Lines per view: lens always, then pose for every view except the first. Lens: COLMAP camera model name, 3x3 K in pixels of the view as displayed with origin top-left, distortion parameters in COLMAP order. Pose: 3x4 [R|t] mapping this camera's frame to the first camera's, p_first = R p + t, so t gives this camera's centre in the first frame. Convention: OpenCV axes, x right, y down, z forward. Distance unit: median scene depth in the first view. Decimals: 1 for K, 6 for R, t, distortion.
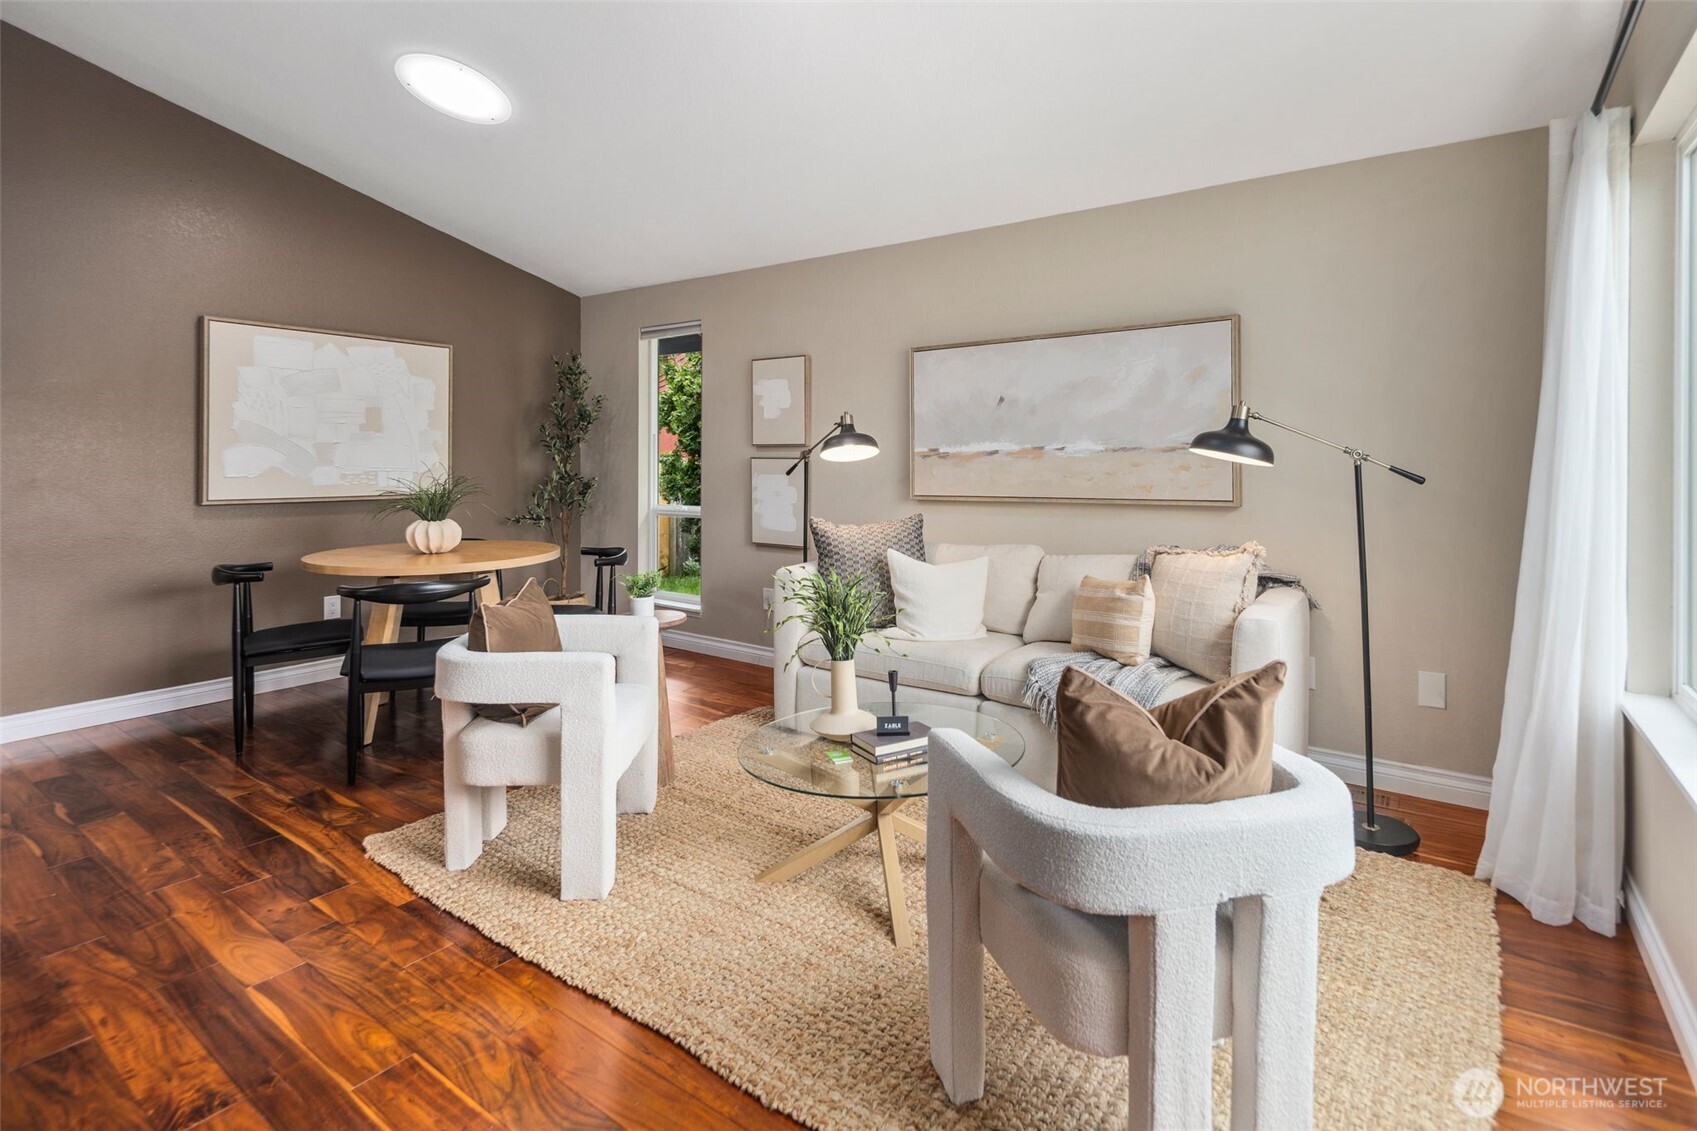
lens RADIAL K [[822.4, 0, 825.5], [0, 822.4, 465.7], [0, 0, 1]] dist [0.005723, -0.002028]
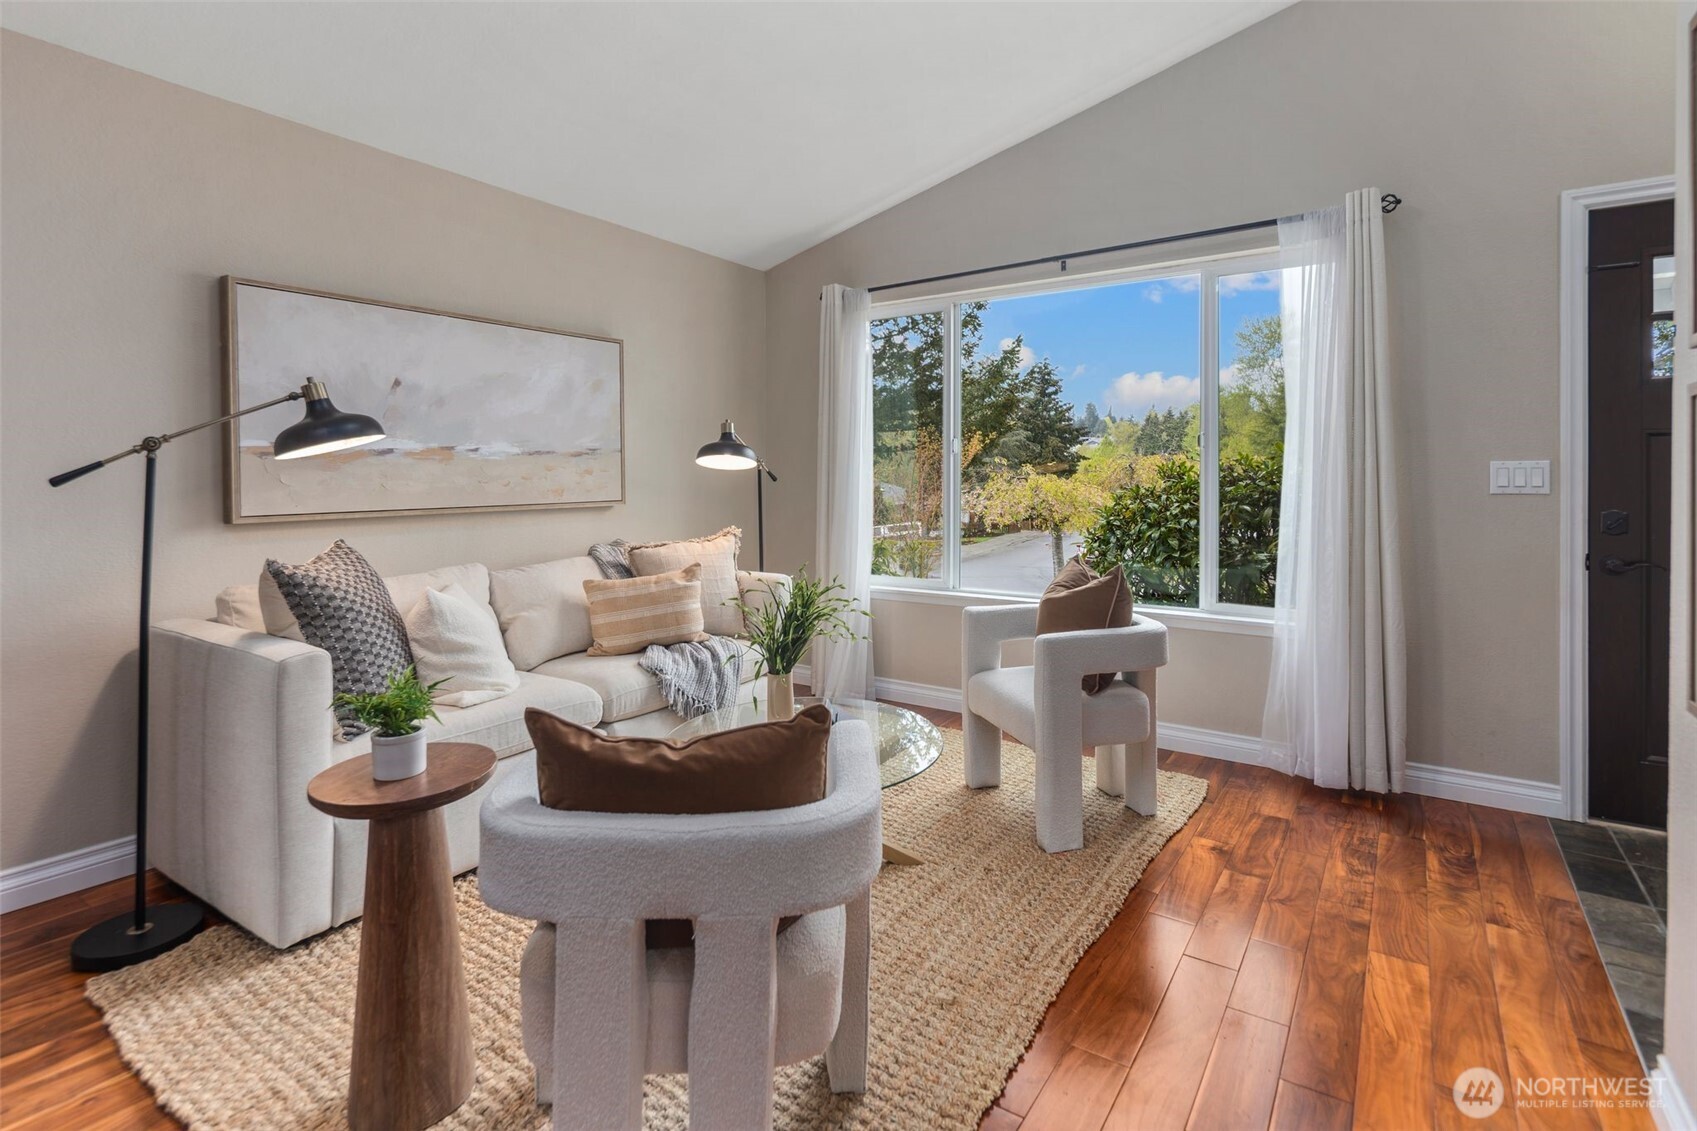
lens RADIAL K [[822.4, 0, 870.7], [0, 822.4, 487.4], [0, 0, 1]] dist [0.005723, -0.002028]
pose [[-0.040402, -0.010846, 0.999125, -0.694974], [0.007591, 0.999909, 0.011161, 0.014482], [-0.999155, 0.008035, -0.040316, 0.716482]]
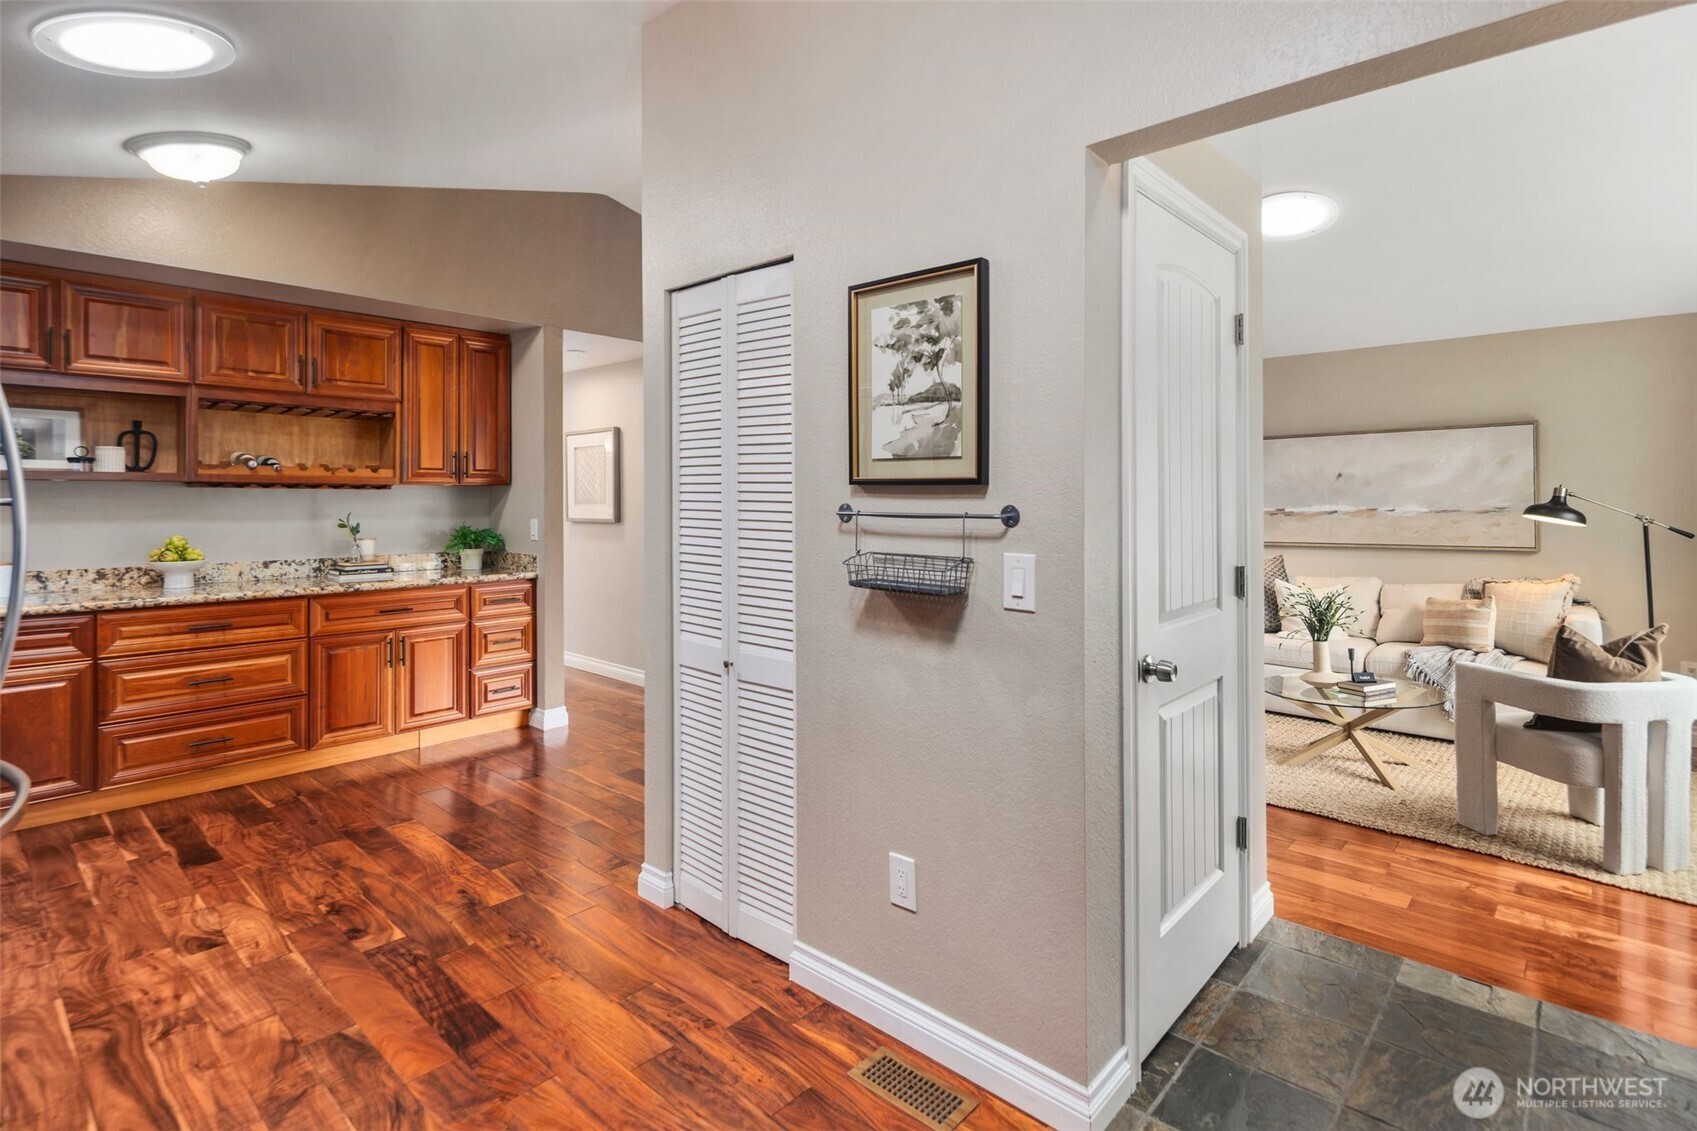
lens RADIAL K [[822.4, 0, 832.4], [0, 822.4, 500.3], [0, 0, 1]] dist [0.005723, -0.002028]
pose [[0.994031, -0.004206, -0.109020, -0.610441], [0.003652, 0.999979, -0.005277, -0.039350], [0.109040, 0.004847, 0.994026, -0.620058]]
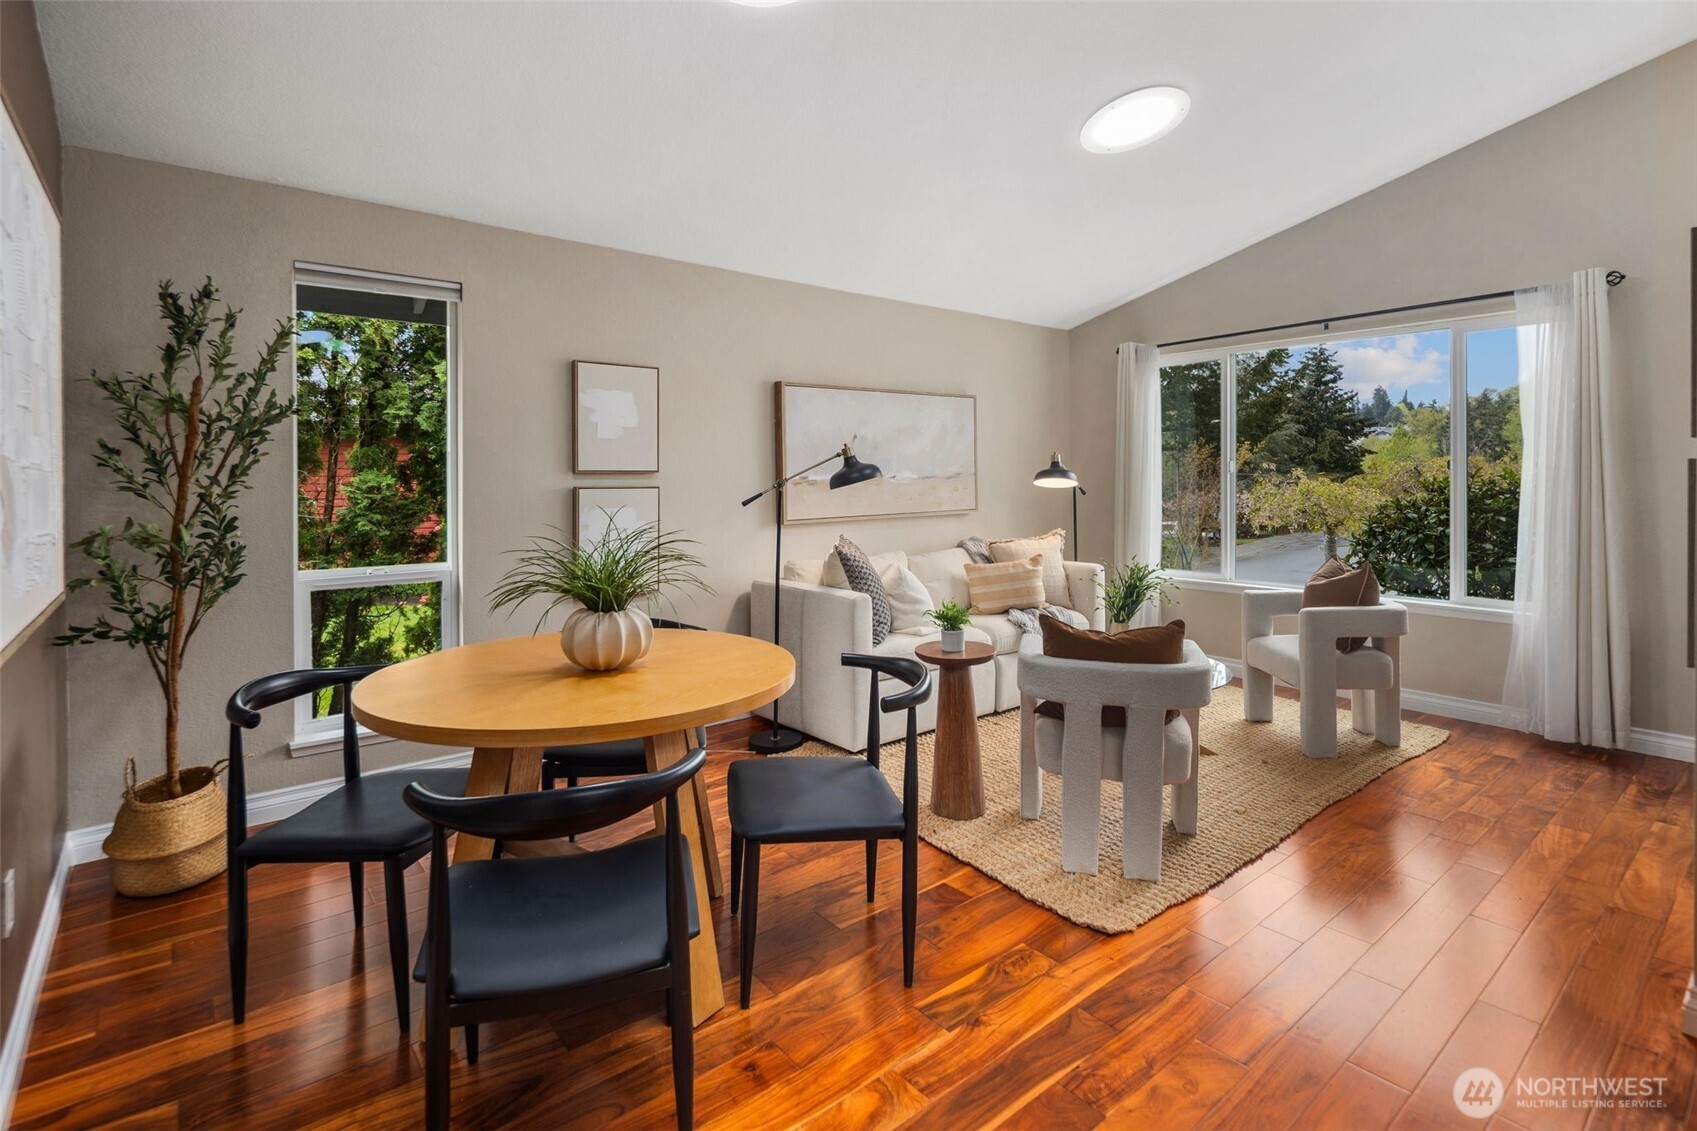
lens RADIAL K [[822.4, 0, 866.7], [0, 822.4, 482.8], [0, 0, 1]] dist [0.005723, -0.002028]
pose [[0.252826, -0.008724, 0.967472, -1.171472], [0.012681, 0.999903, 0.005702, -0.022244], [-0.967429, 0.010827, 0.252912, 0.818397]]
